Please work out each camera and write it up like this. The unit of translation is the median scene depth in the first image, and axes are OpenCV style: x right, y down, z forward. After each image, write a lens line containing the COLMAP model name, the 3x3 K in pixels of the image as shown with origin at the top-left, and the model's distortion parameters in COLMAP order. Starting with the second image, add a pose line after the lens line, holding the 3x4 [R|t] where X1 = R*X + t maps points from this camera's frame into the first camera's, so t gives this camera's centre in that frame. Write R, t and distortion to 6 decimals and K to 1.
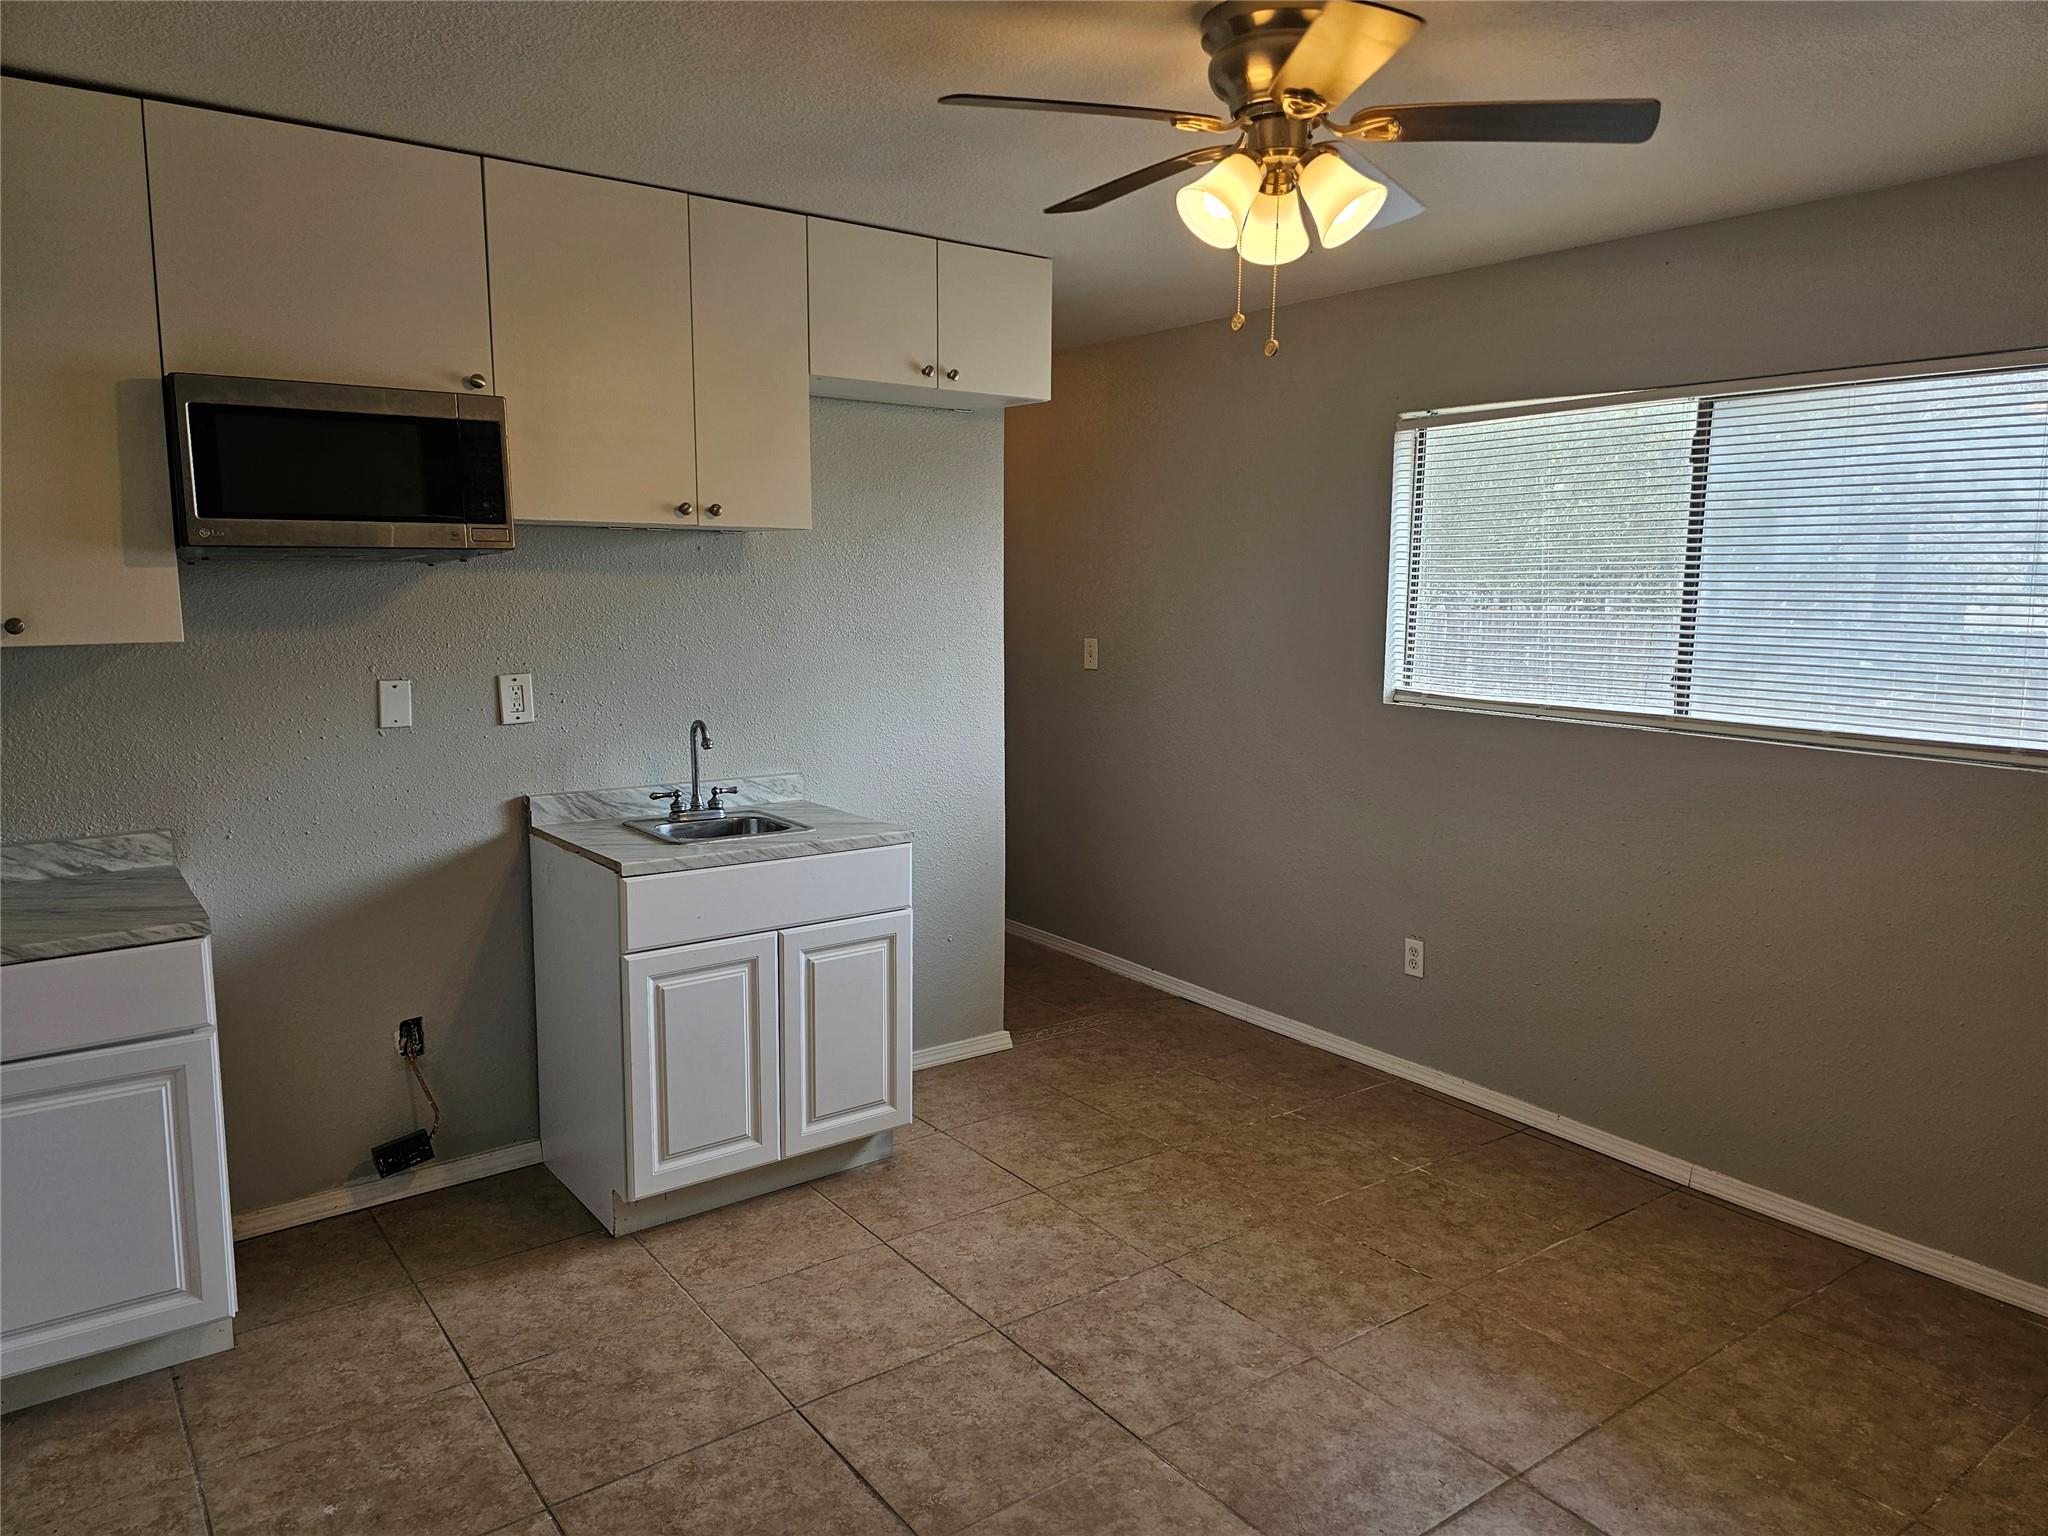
lens RADIAL K [[1374.9, 0, 1038.2], [0, 1374.9, 769.0], [0, 0, 1]] dist [0.073627, -0.069811]
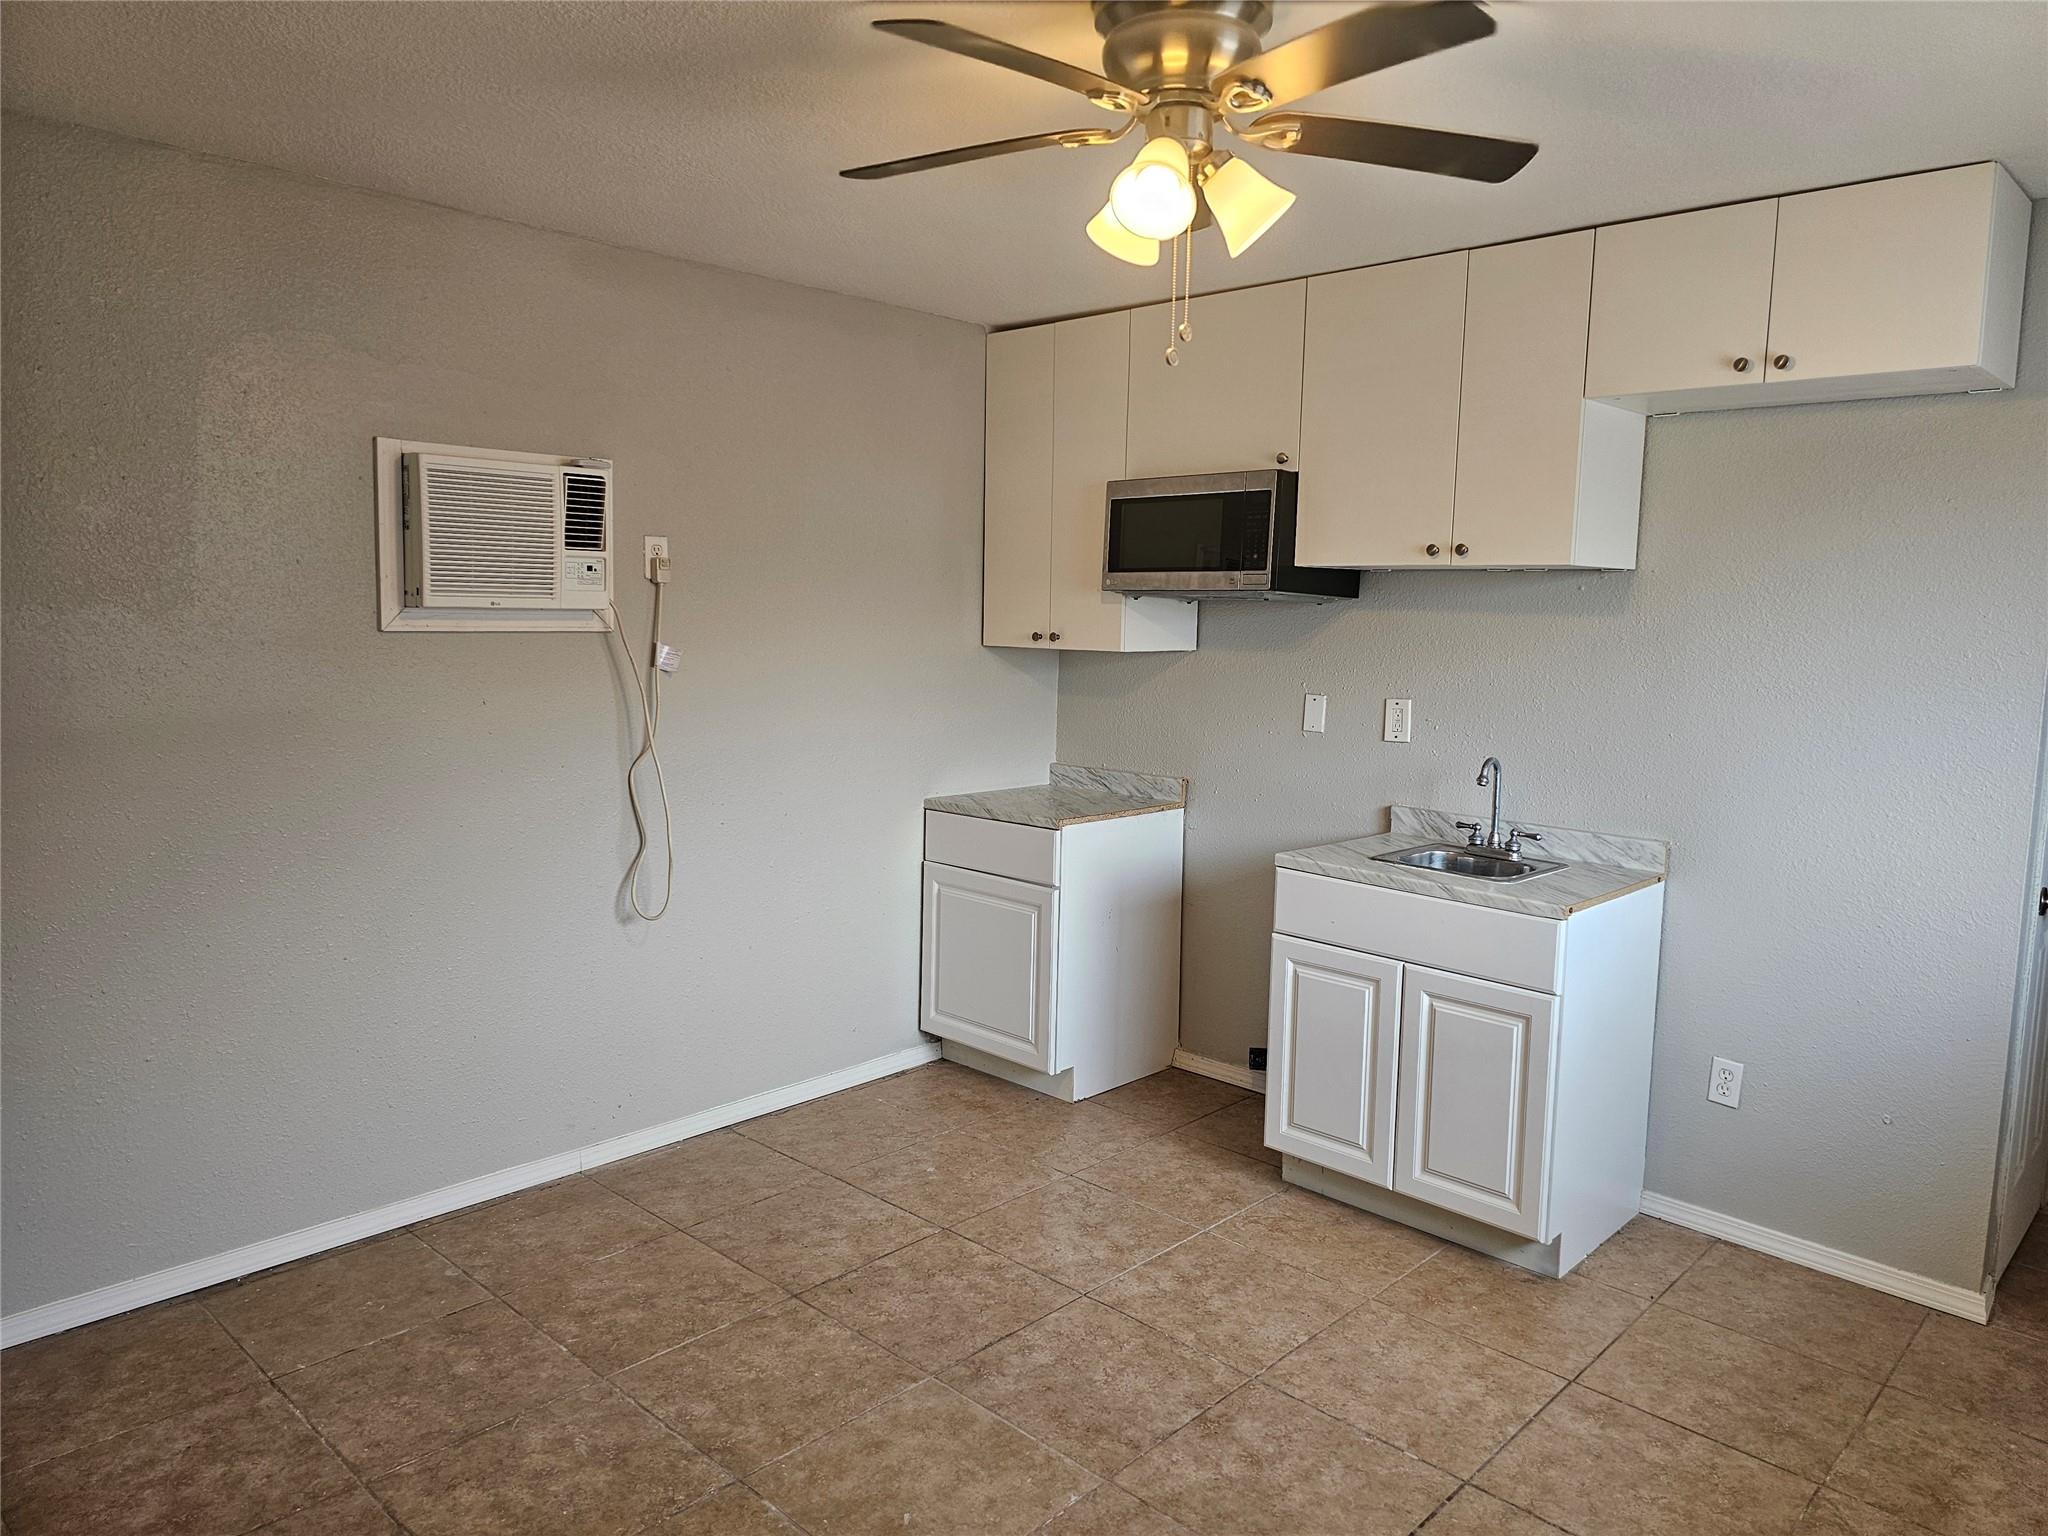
lens RADIAL K [[1374.9, 0, 1045.4], [0, 1374.9, 772.9], [0, 0, 1]] dist [0.073627, -0.069811]
pose [[0.172485, 0.121412, -0.977501, 0.774540], [-0.158592, 0.982851, 0.094092, -0.076692], [0.972161, 0.138795, 0.188782, 0.559691]]
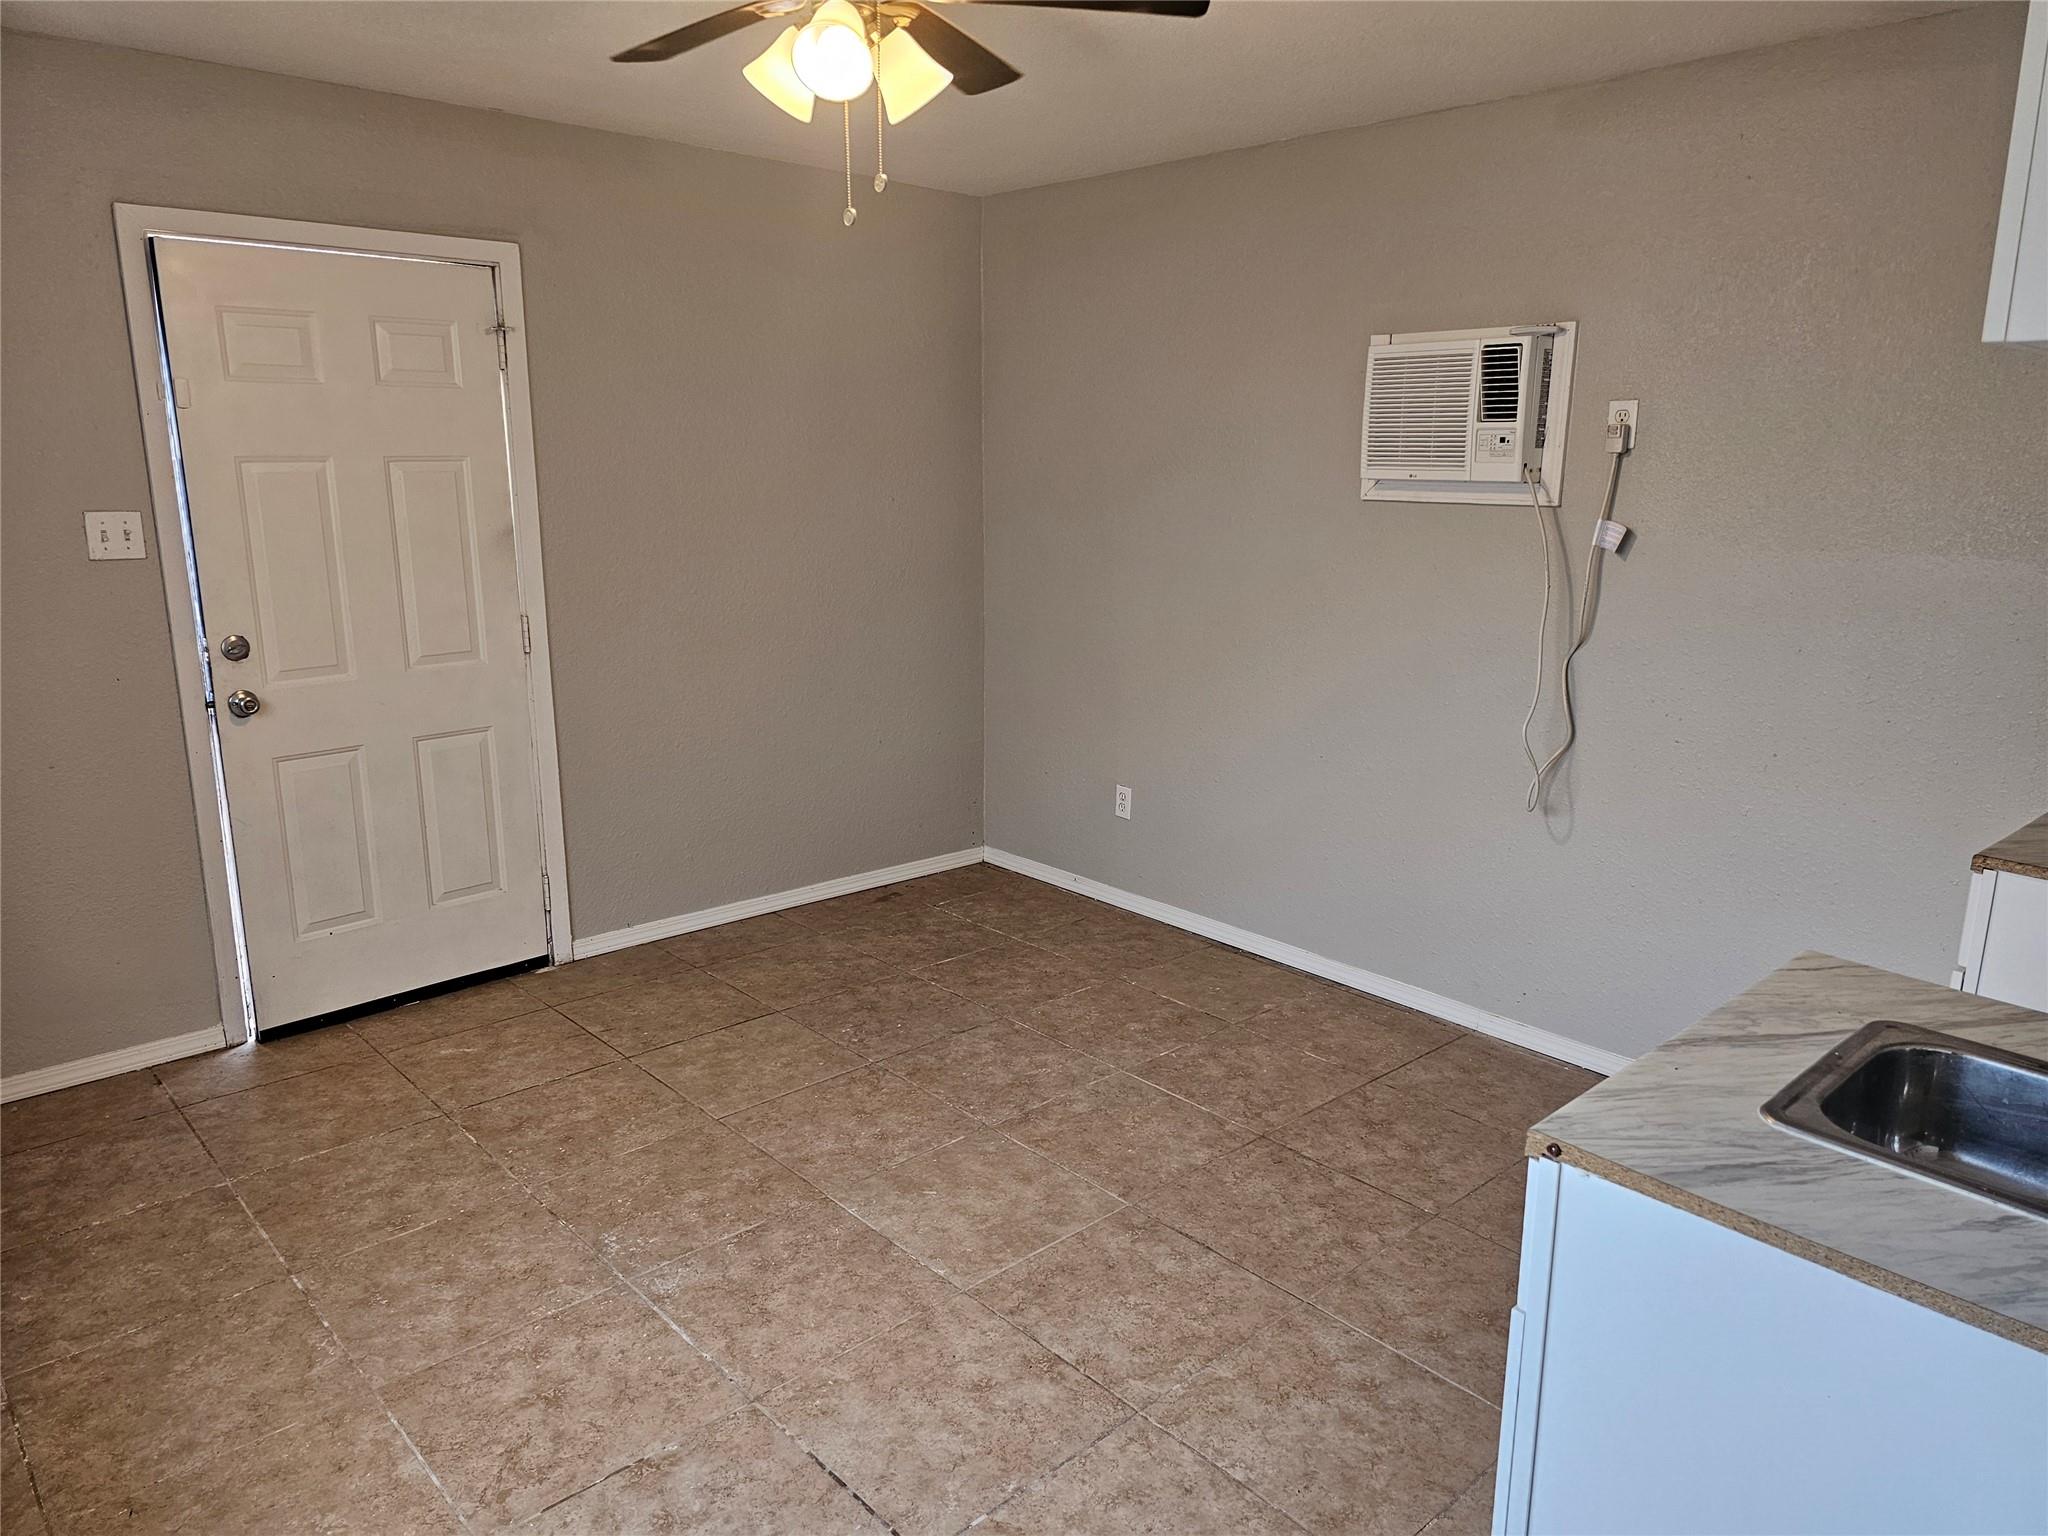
lens RADIAL K [[1374.9, 0, 1039.4], [0, 1374.9, 759.2], [0, 0, 1]] dist [0.073627, -0.069811]
pose [[-0.994387, 0.002412, -0.105775, 0.101292], [-0.034898, 0.936313, 0.349428, -0.209961], [0.099881, 0.351158, -0.930974, 1.468997]]
